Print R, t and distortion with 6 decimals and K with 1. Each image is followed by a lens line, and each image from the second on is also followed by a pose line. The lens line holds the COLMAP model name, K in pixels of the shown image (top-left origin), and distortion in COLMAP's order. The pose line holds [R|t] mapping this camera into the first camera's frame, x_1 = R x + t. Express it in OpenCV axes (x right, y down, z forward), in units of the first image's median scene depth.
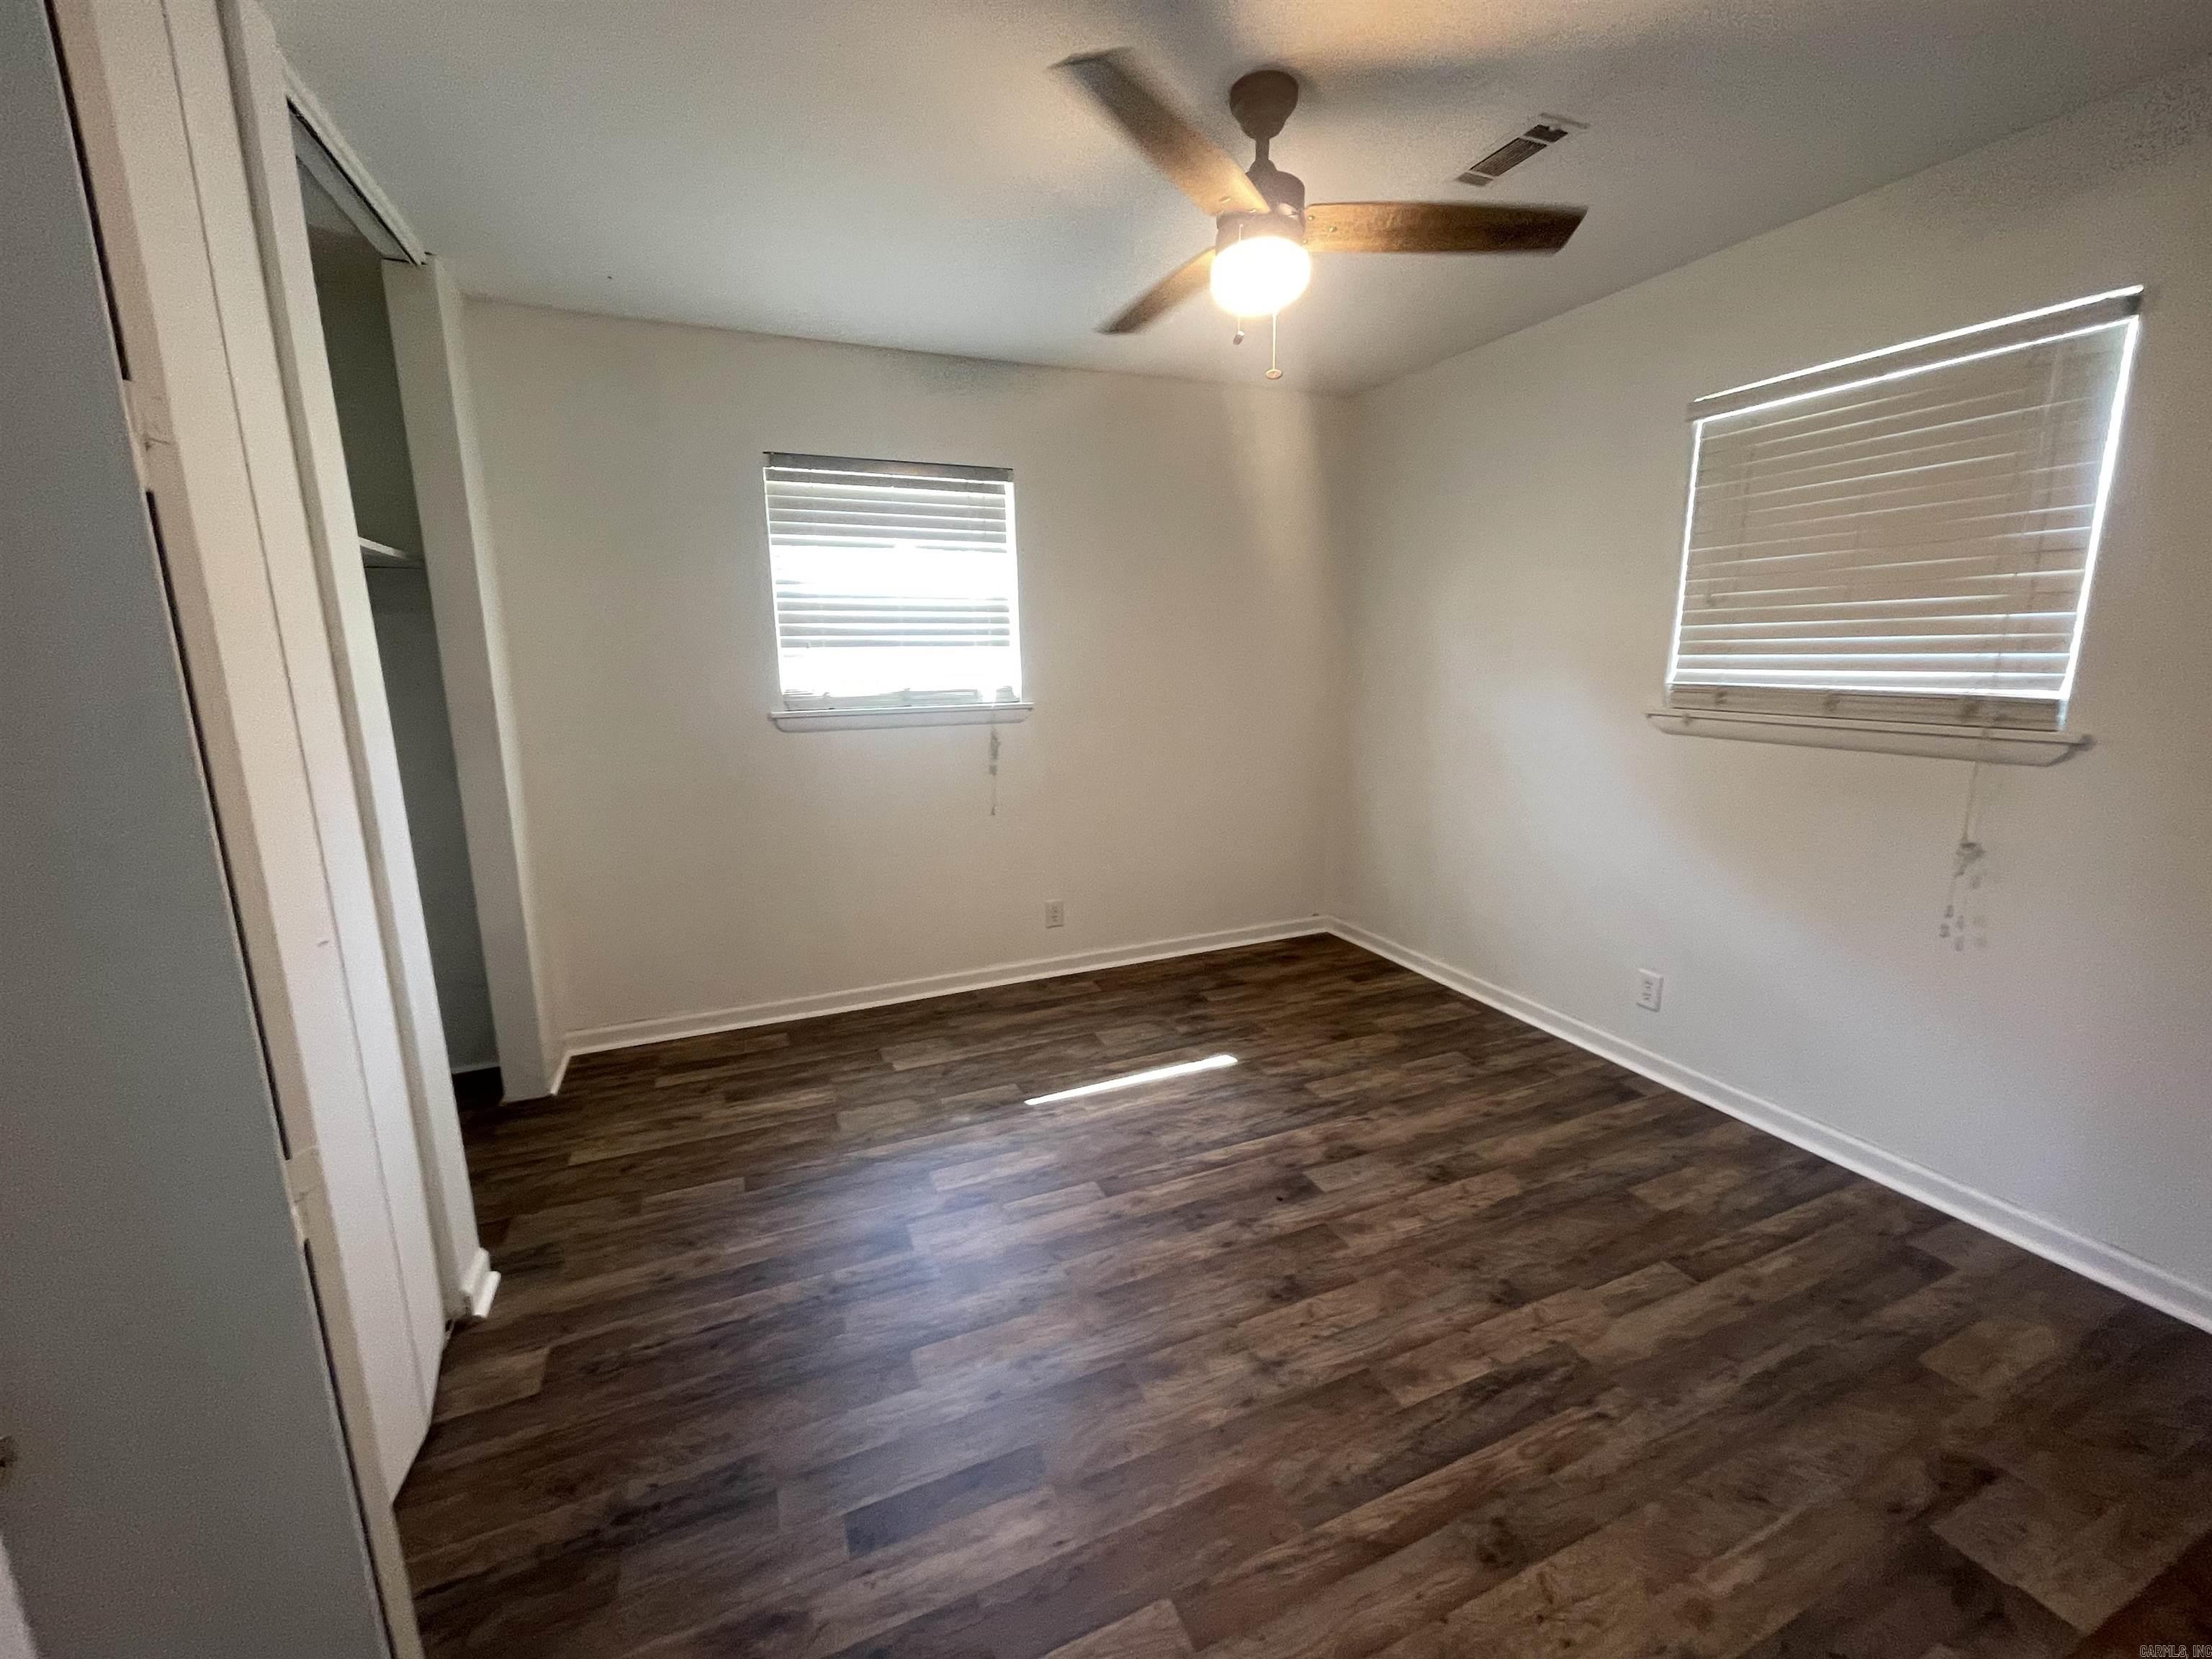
lens RADIAL K [[892.7, 0, 1102.8], [0, 892.7, 821.9], [0, 0, 1]] dist [-0.003090, 0.000059]
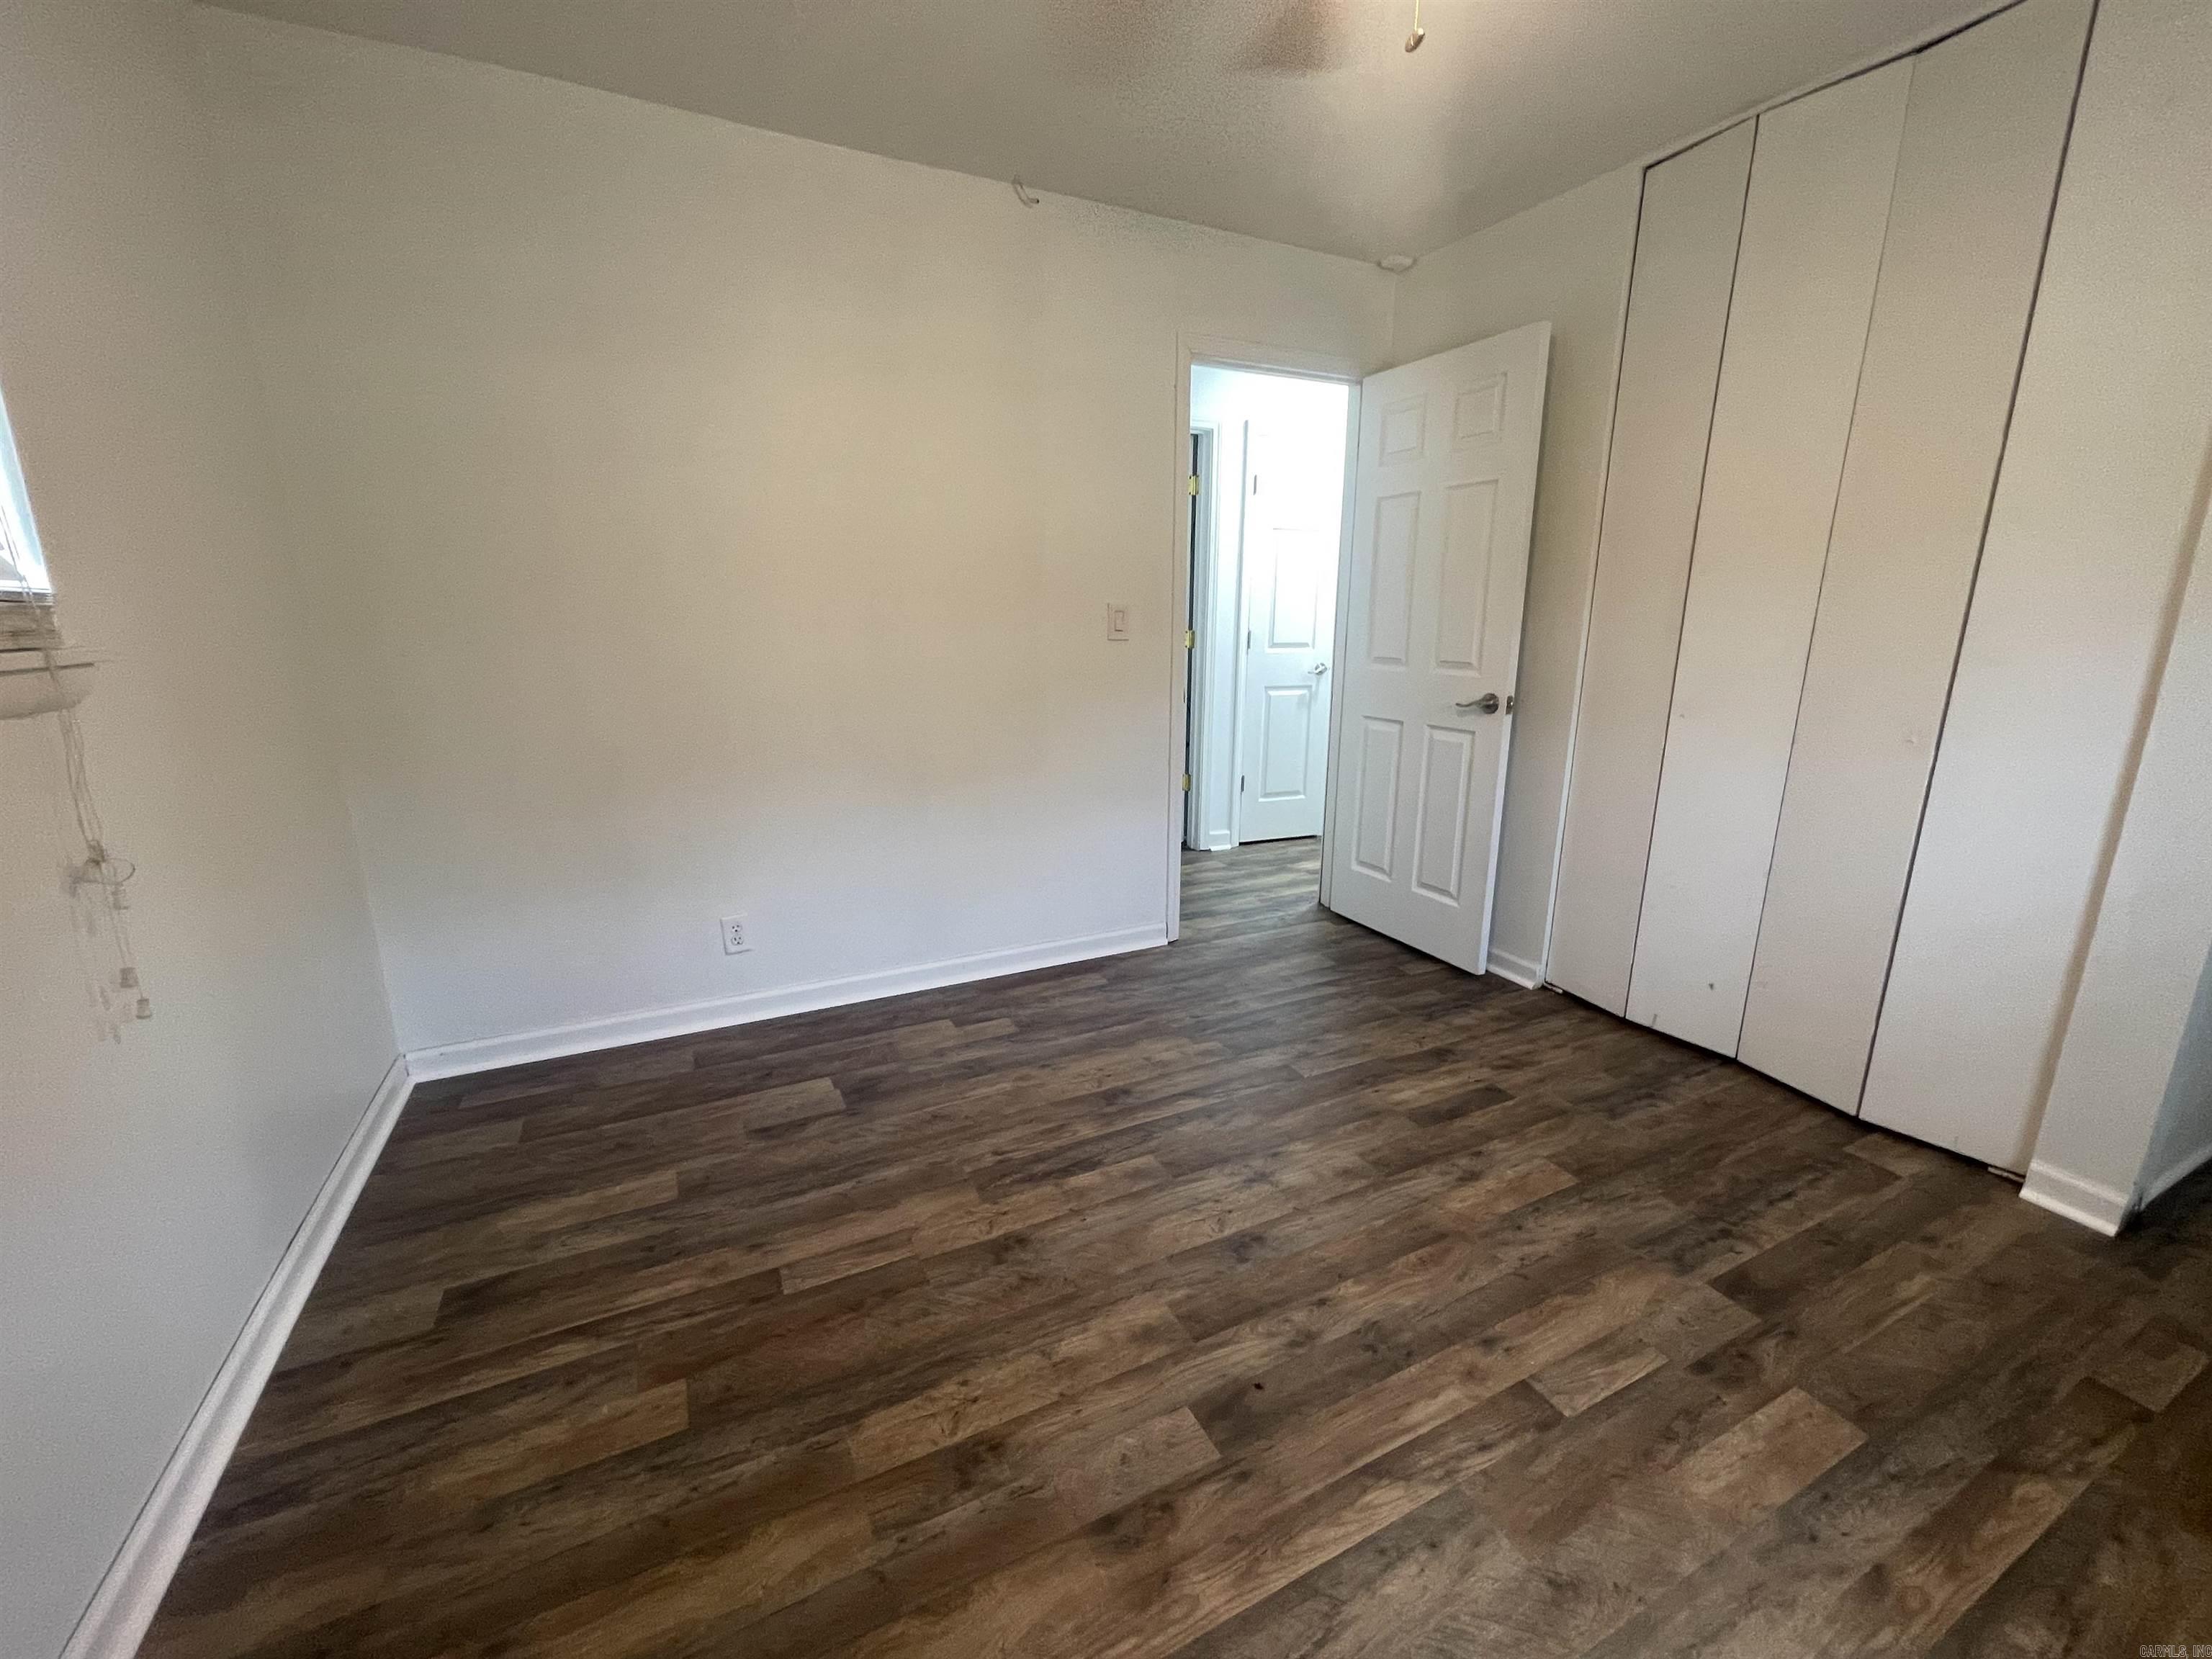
lens RADIAL K [[892.7, 0, 1102.8], [0, 892.7, 821.9], [0, 0, 1]] dist [-0.003090, 0.000059]
pose [[-0.998327, 0.020897, -0.053908, 0.383498], [-0.003142, 0.911408, 0.411491, -0.239085], [0.057731, 0.410972, -0.909818, 1.607690]]
